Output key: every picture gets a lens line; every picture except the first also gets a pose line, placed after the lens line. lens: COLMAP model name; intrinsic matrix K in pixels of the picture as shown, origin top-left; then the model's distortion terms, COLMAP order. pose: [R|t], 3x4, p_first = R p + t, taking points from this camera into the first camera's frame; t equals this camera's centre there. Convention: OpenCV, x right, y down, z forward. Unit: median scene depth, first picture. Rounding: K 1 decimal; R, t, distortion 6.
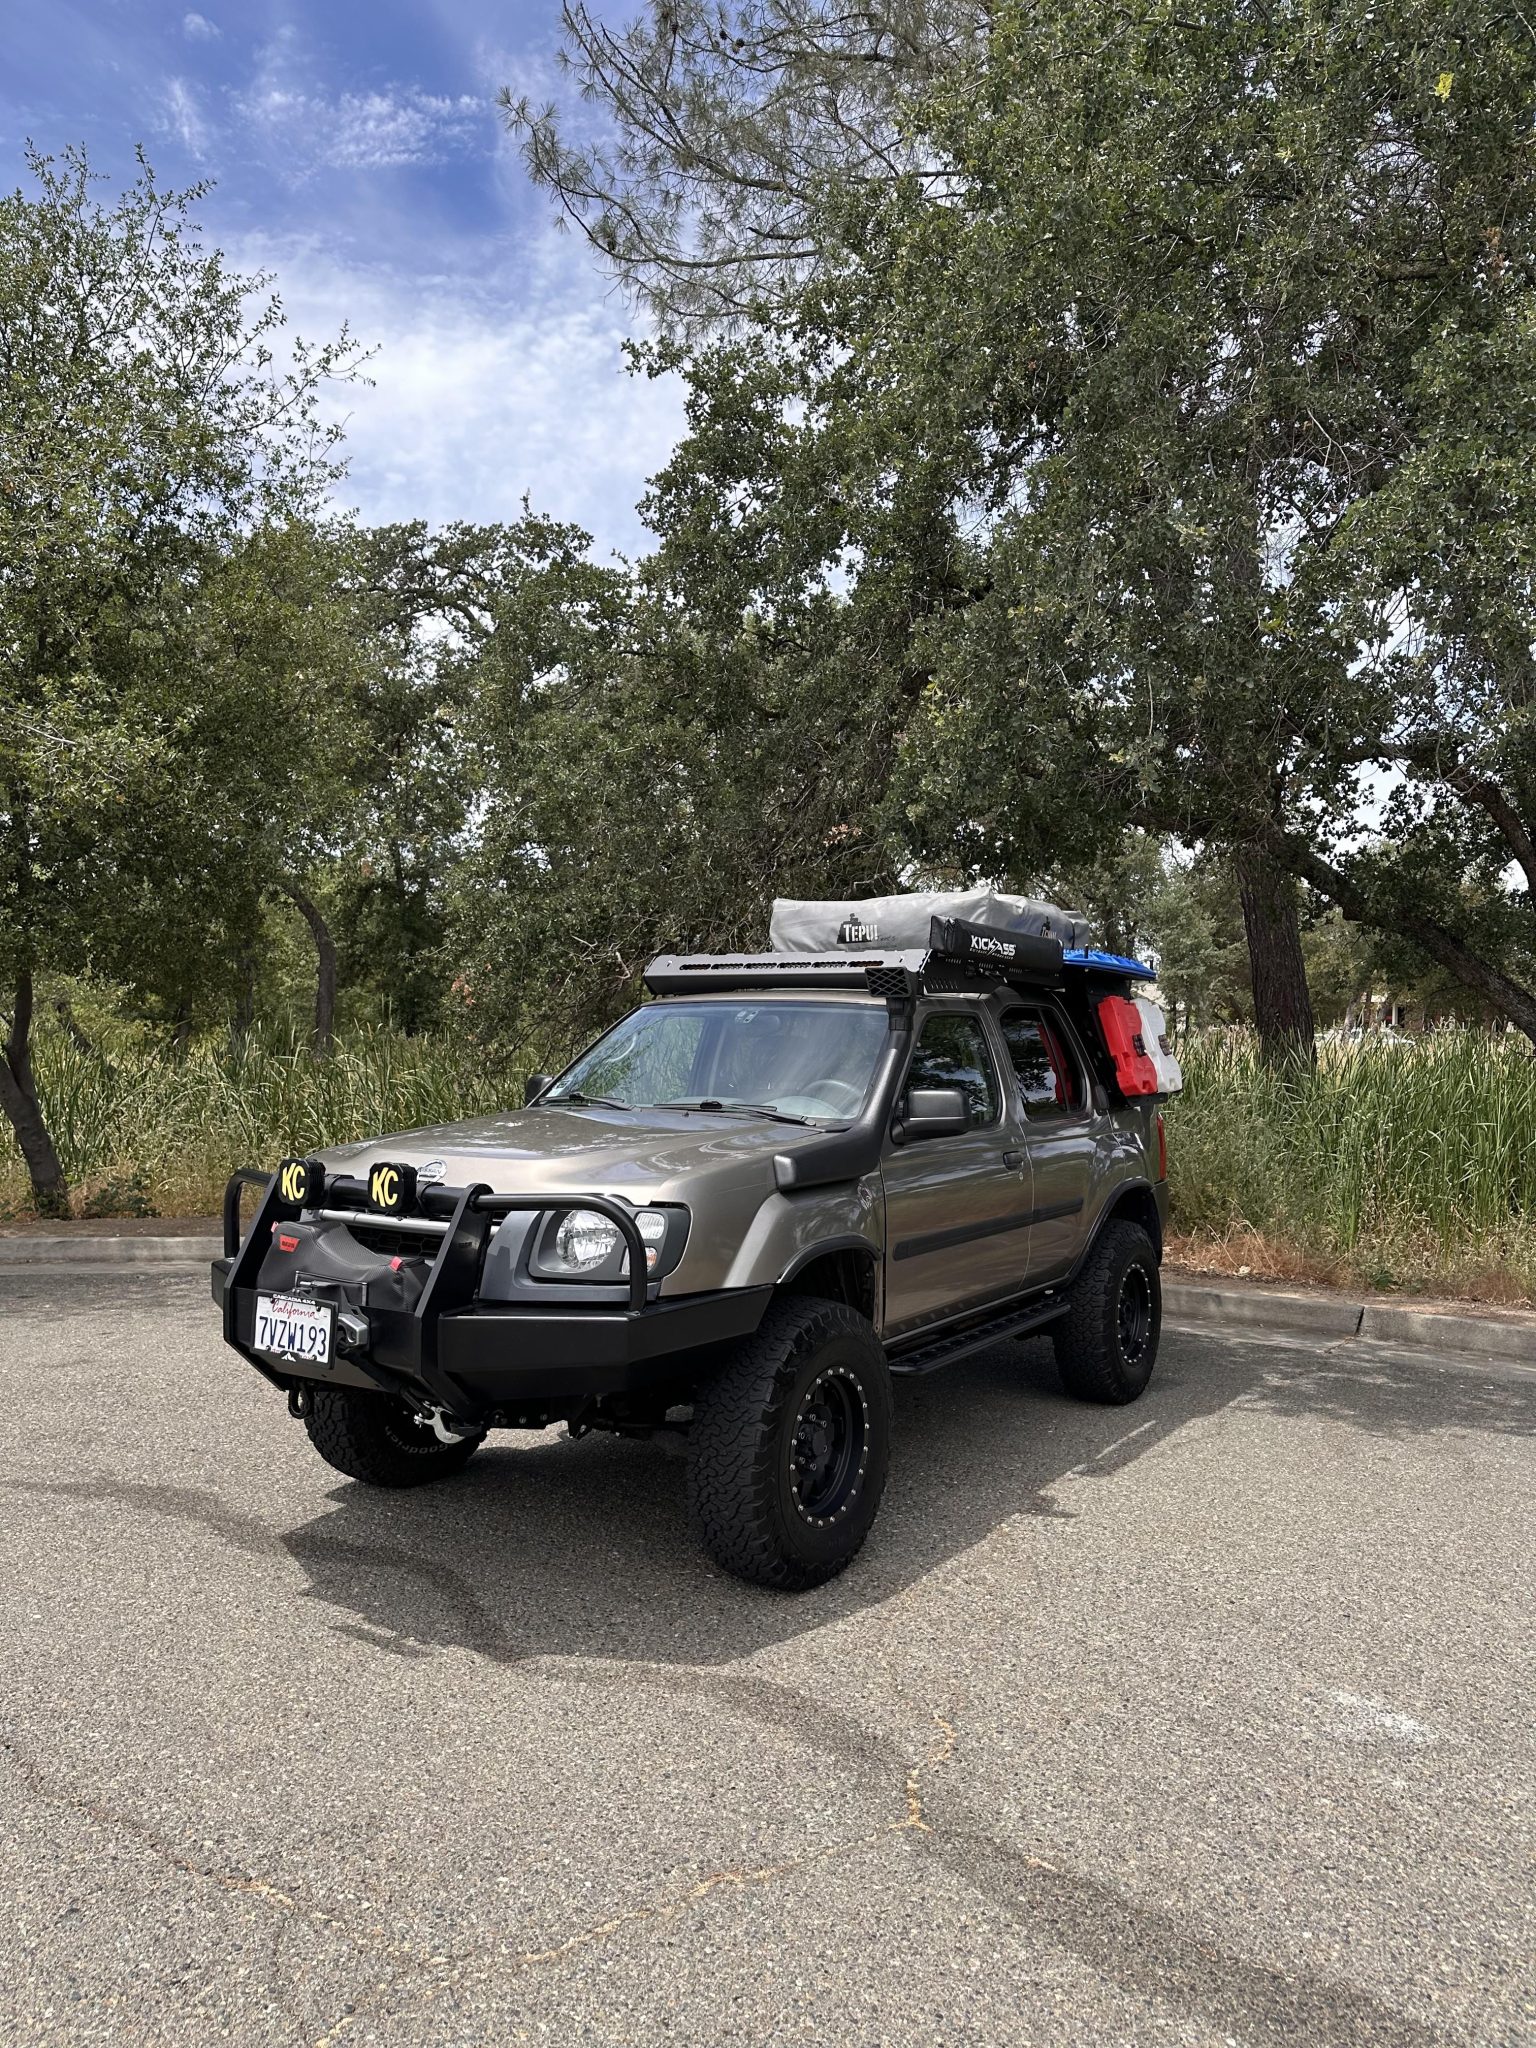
lens RADIAL K [[1402.2, 0, 783.7], [0, 1402.2, 971.0], [0, 0, 1]] dist [0.078640, -0.119348]
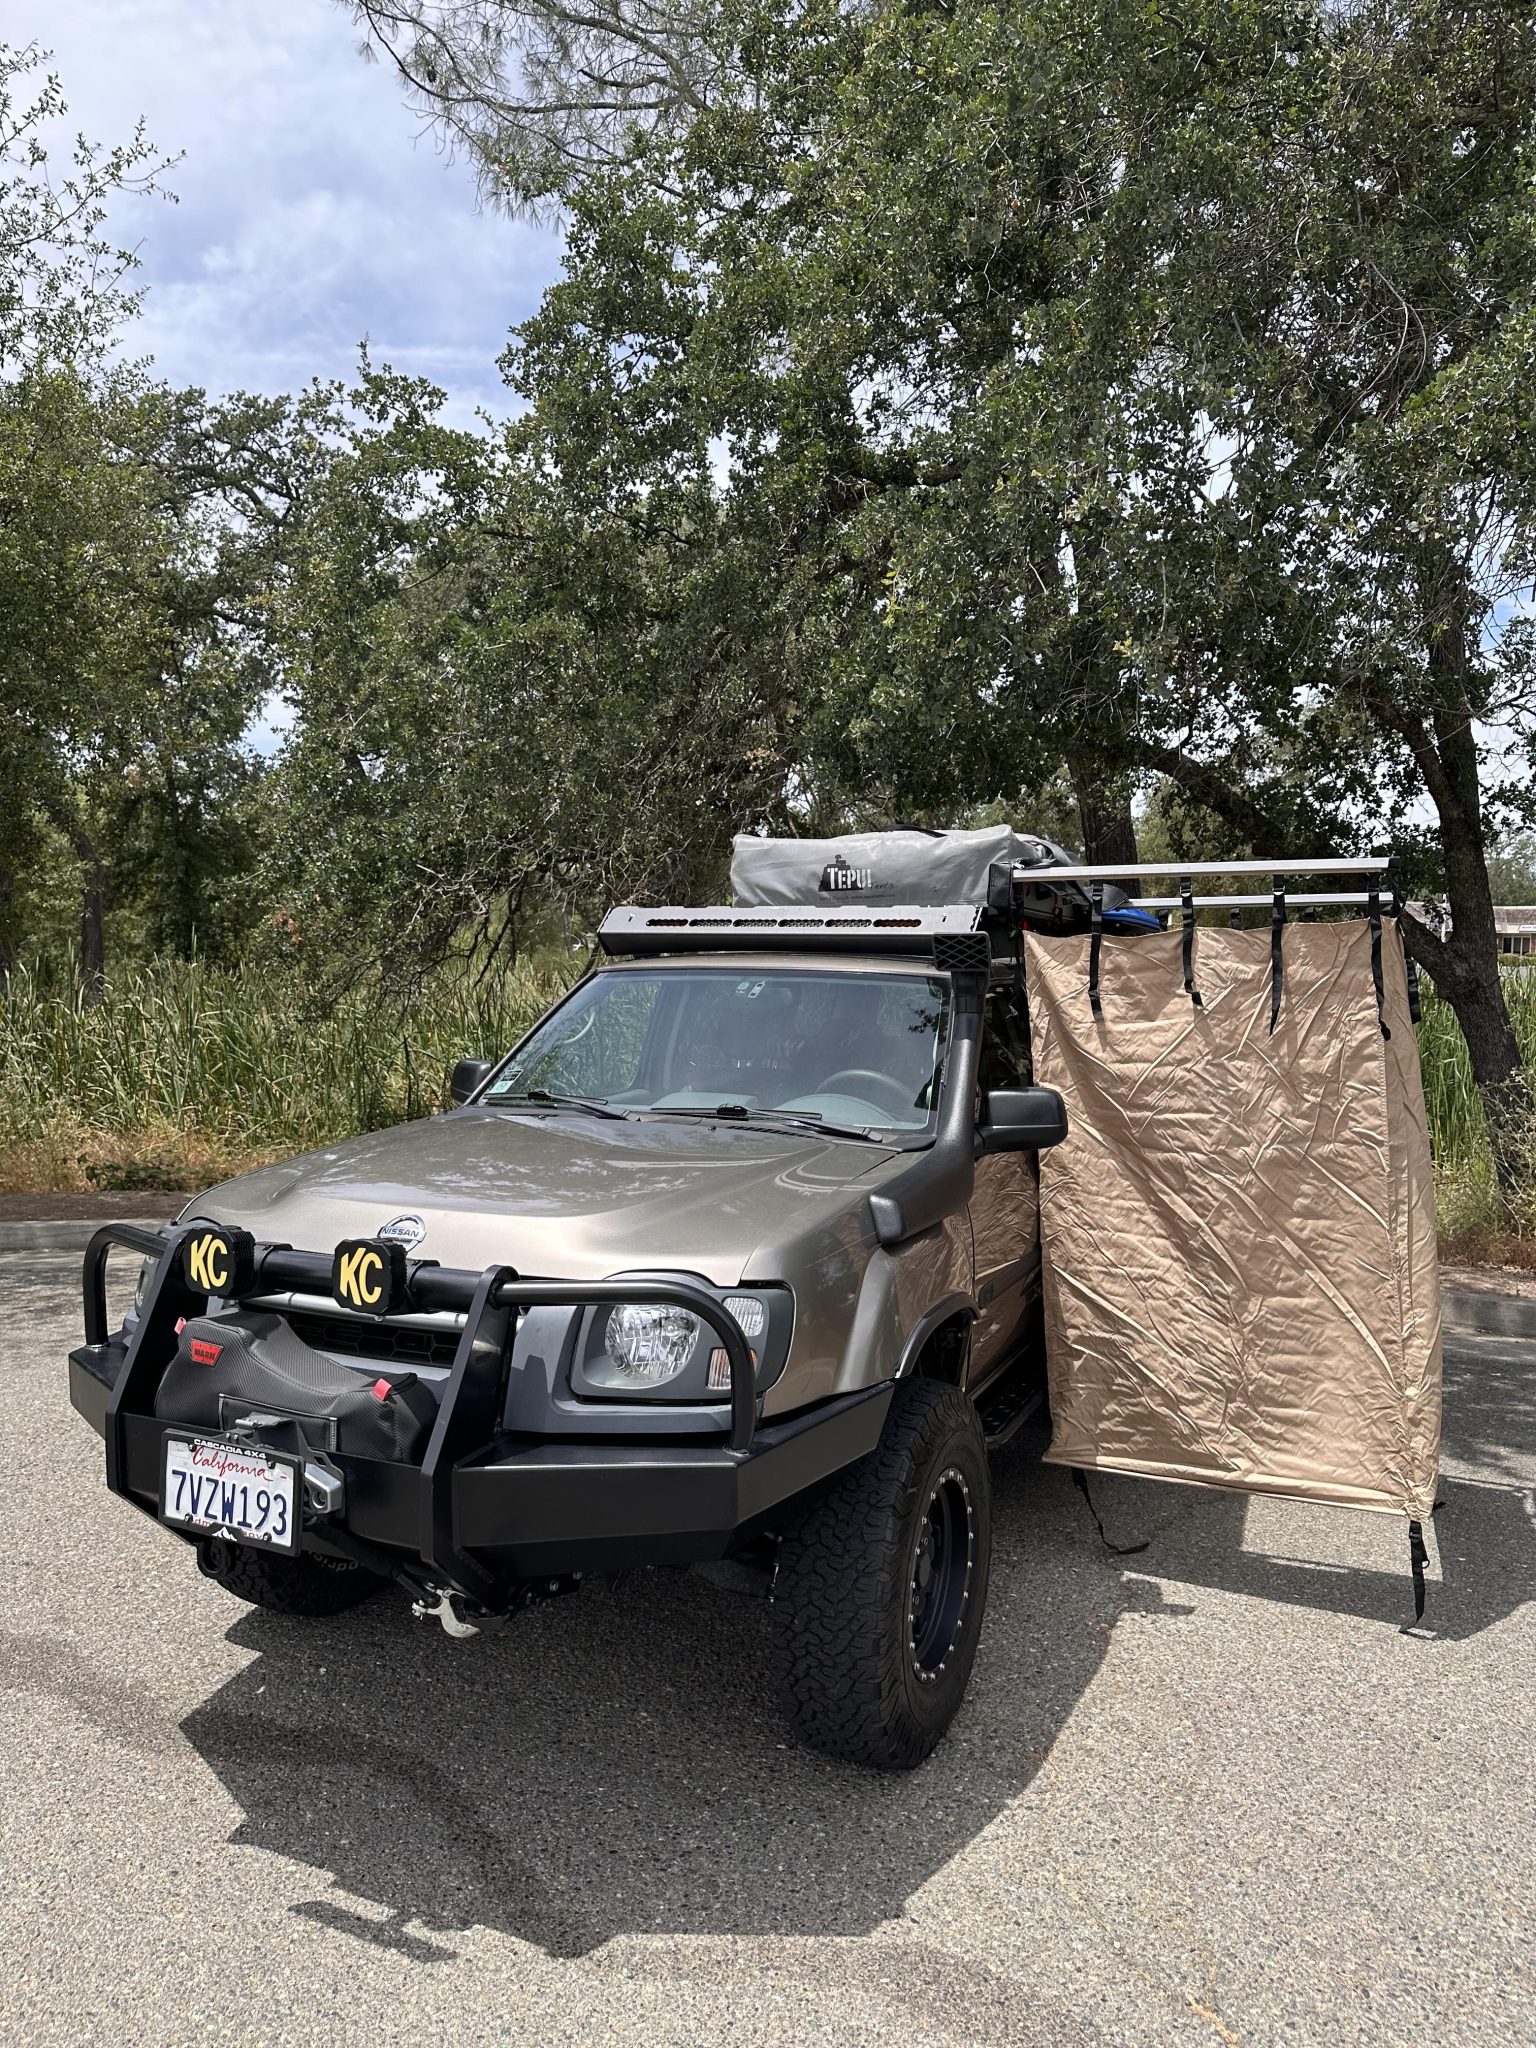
lens RADIAL K [[1439.9, 0, 761.7], [0, 1439.9, 974.0], [0, 0, 1]] dist [0.015218, -0.020976]
pose [[0.992052, -0.002827, 0.125799, -0.101503], [-0.004500, 0.998311, 0.057915, -0.018840], [-0.125750, -0.058020, 0.990364, 0.170147]]
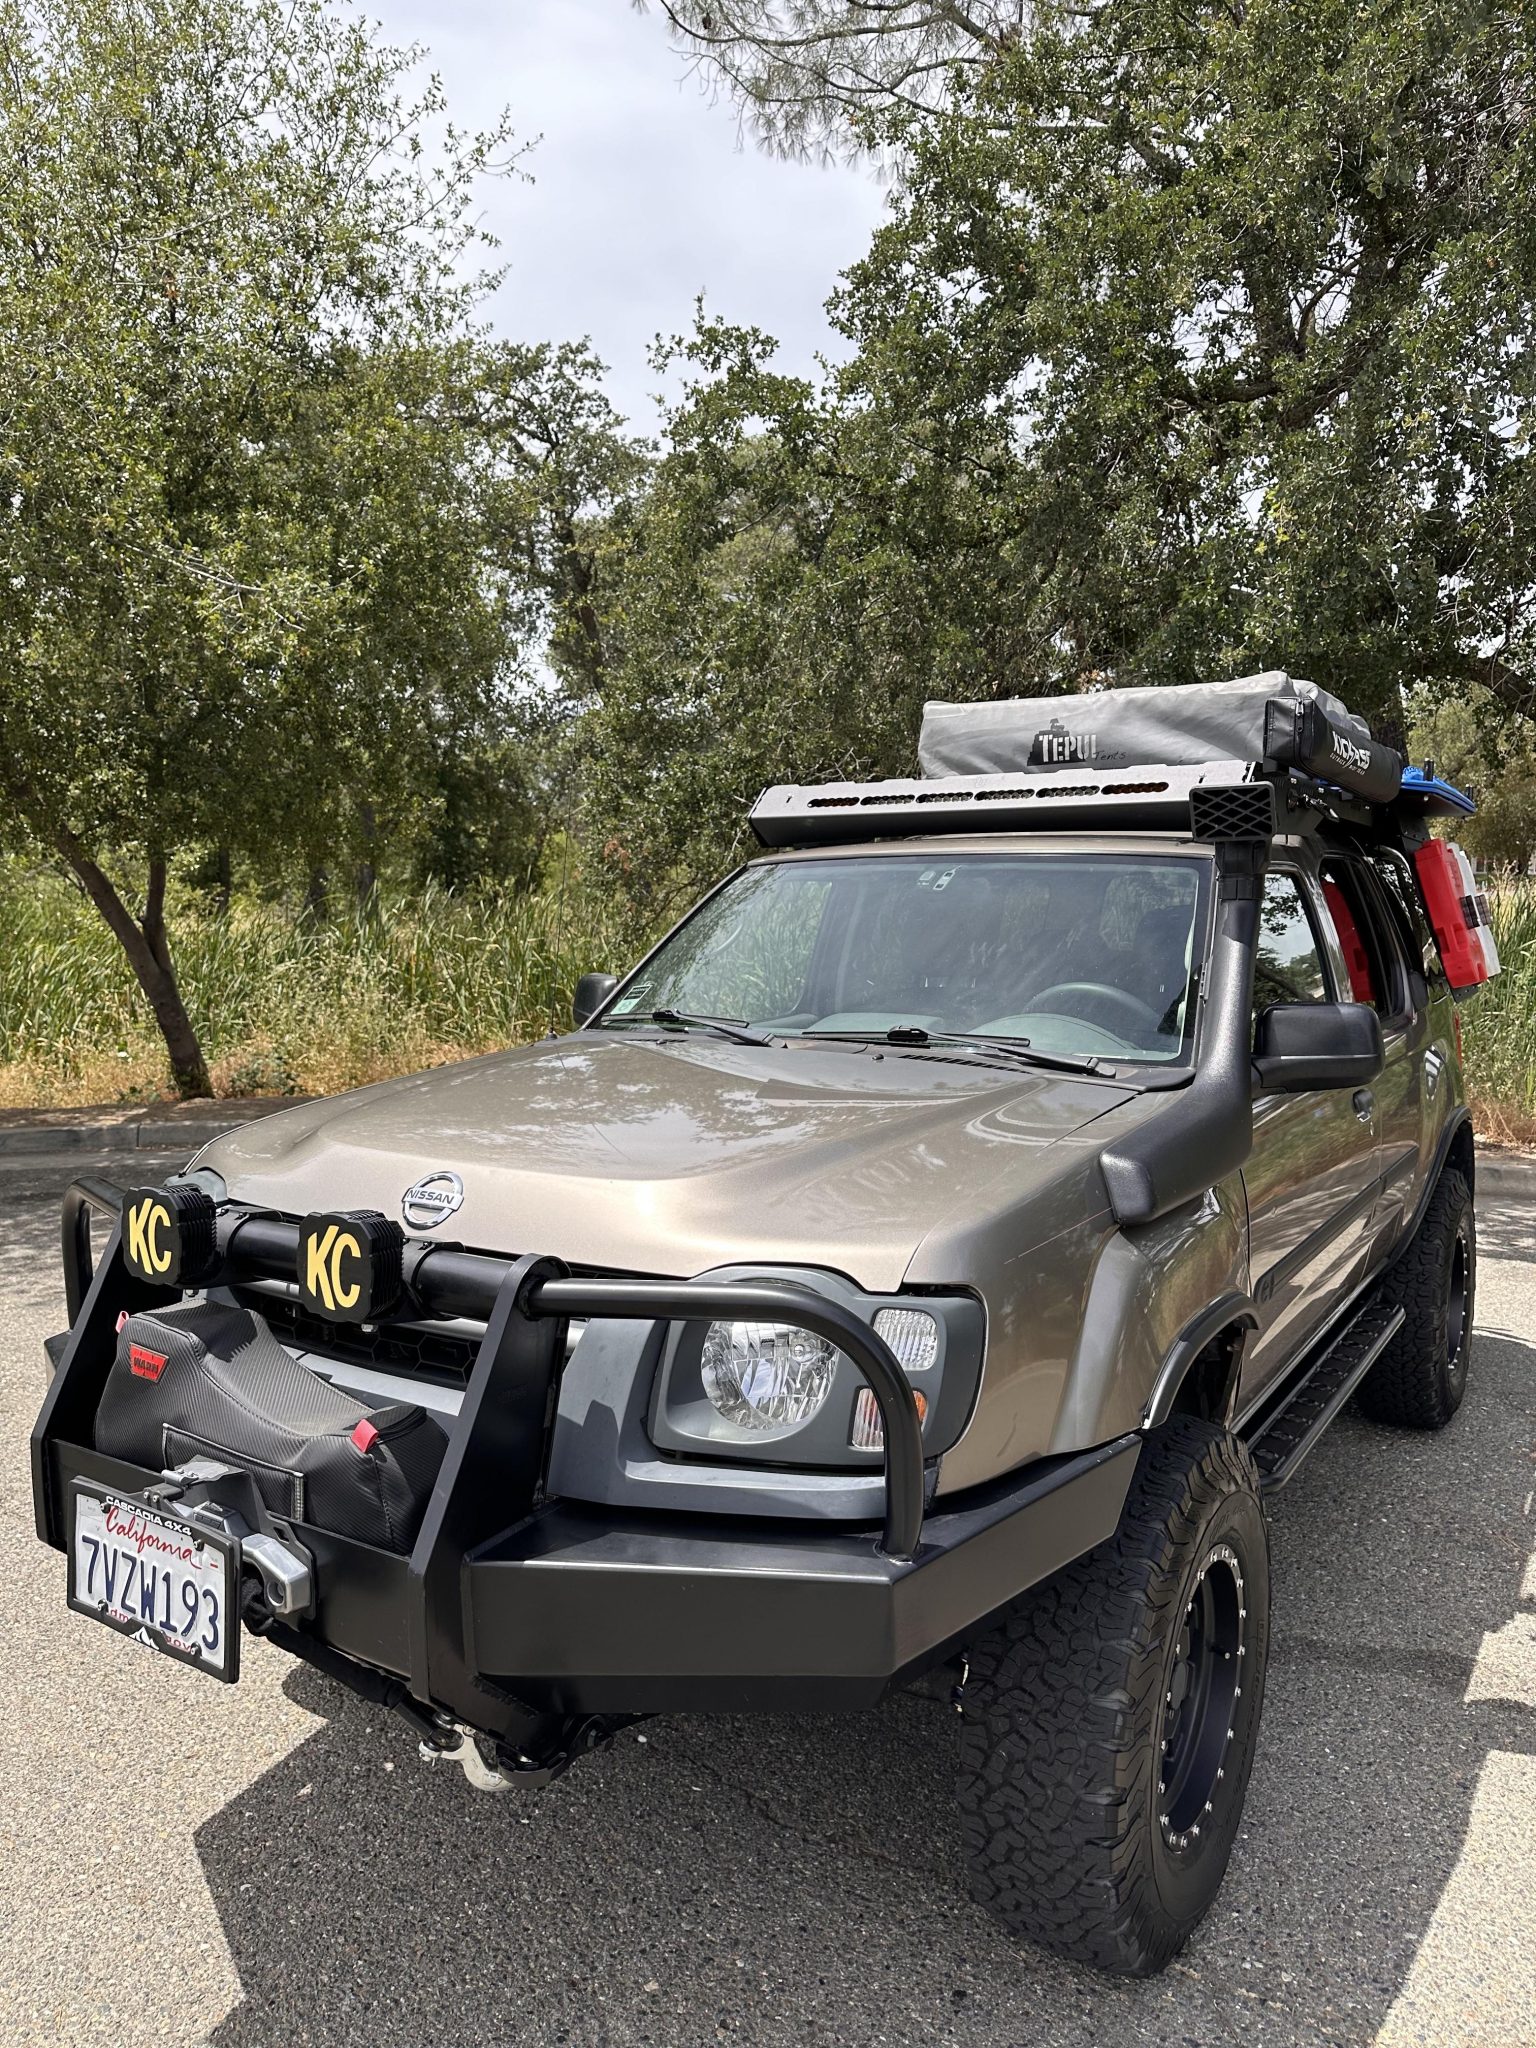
lens RADIAL K [[1456.3, 0, 773.7], [0, 1456.3, 984.8], [0, 0, 1]] dist [-0.005607, -0.005793]
pose [[0.999862, -0.013177, -0.010136, -0.076425], [0.014179, 0.994255, 0.106090, 0.008108], [0.008680, -0.106219, 0.994305, 0.310011]]
